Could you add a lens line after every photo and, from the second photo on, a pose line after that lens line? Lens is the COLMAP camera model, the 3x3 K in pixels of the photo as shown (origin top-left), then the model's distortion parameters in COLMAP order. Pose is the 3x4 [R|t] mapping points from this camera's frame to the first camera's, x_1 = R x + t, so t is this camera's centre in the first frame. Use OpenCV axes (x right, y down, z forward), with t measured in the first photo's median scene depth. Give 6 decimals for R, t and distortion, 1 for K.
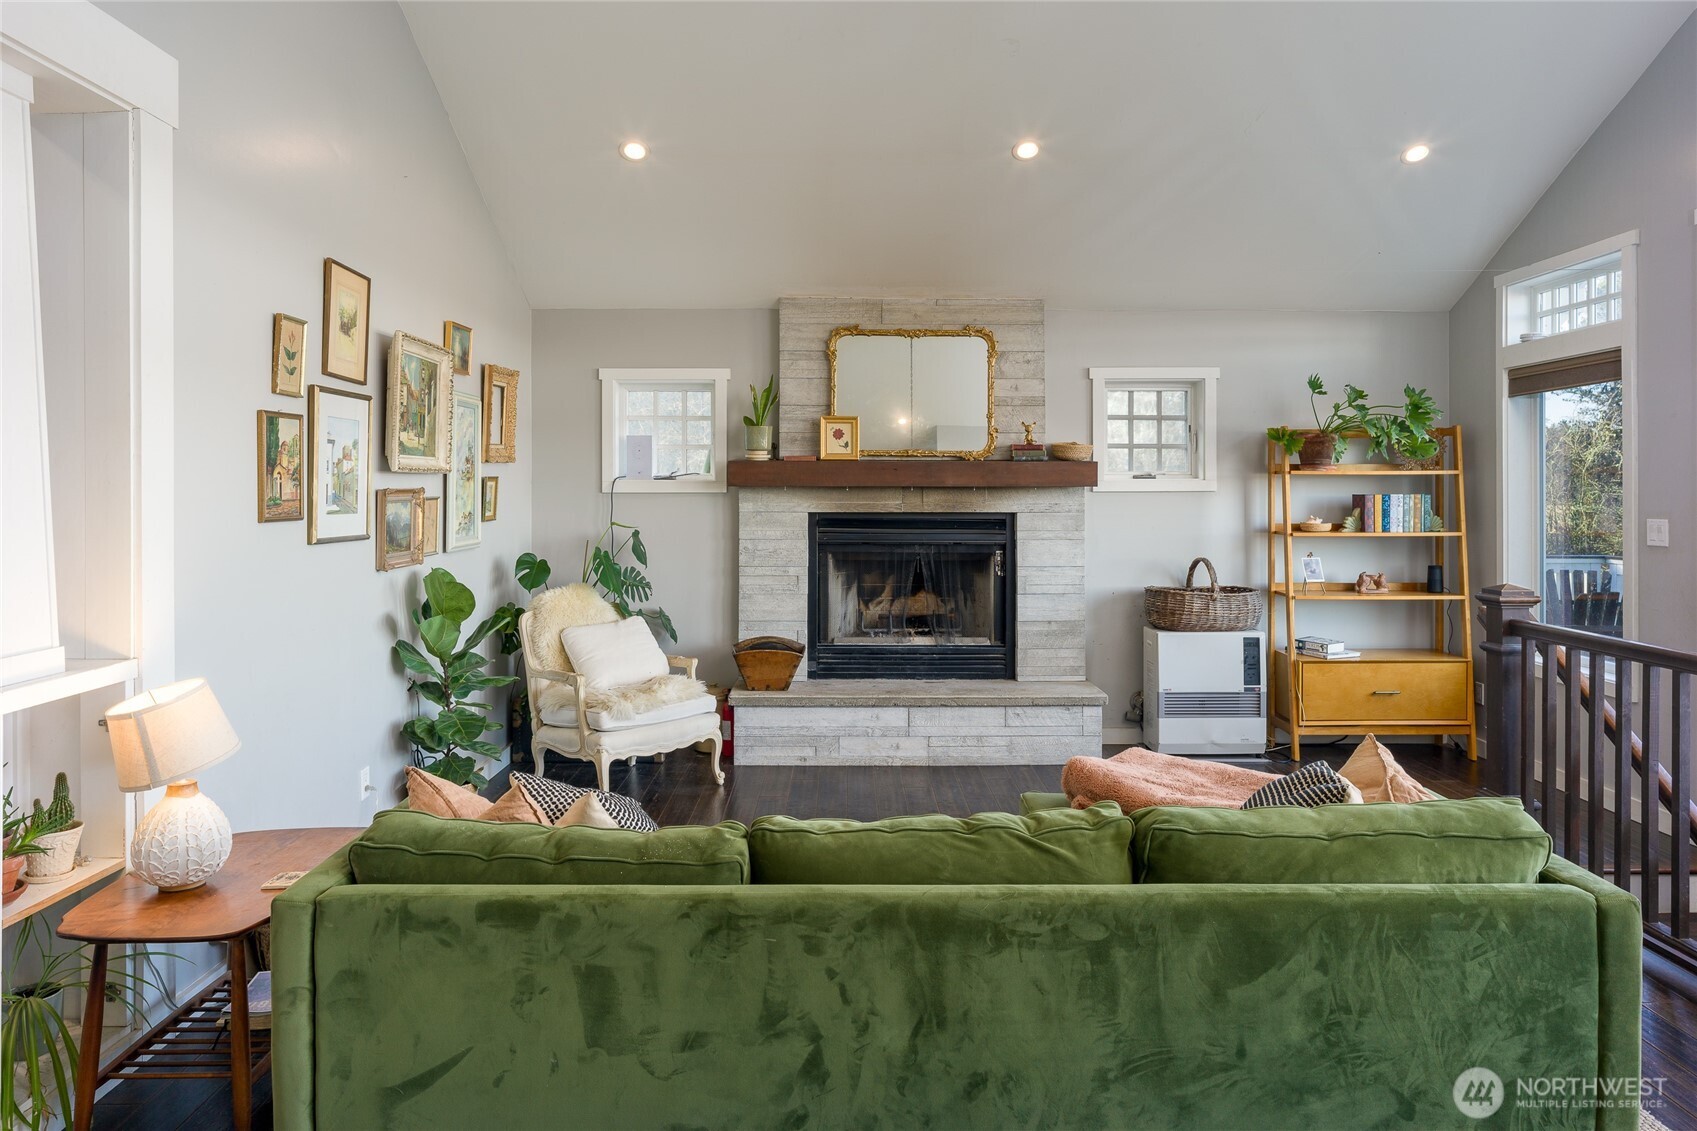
lens RADIAL K [[1099.4, 0, 830.9], [0, 1099.4, 495.7], [0, 0, 1]] dist [-0.003248, 0.001995]
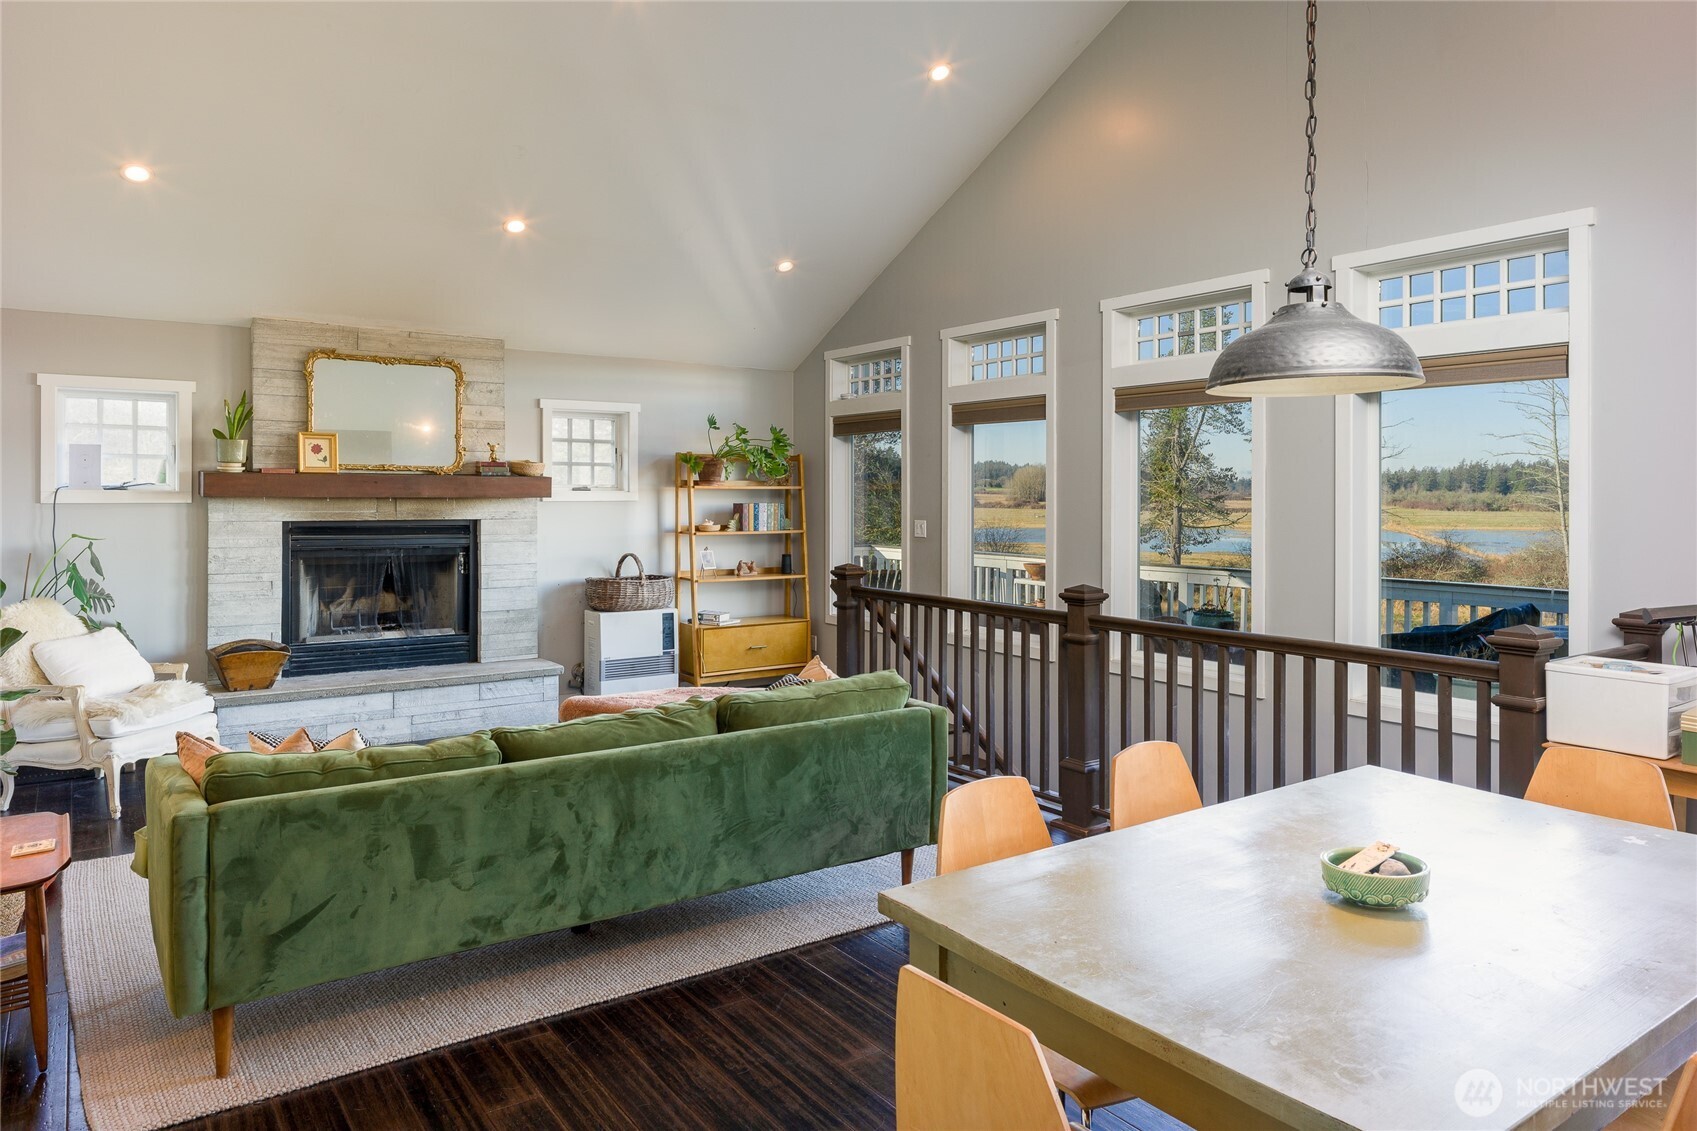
lens RADIAL K [[1099.4, 0, 801.6], [0, 1099.4, 501.3], [0, 0, 1]] dist [-0.003248, 0.001995]
pose [[0.840487, -0.002497, 0.541825, -0.201203], [-0.000177, 0.999988, 0.004882, -0.010880], [-0.541831, -0.004199, 0.840477, -0.193344]]
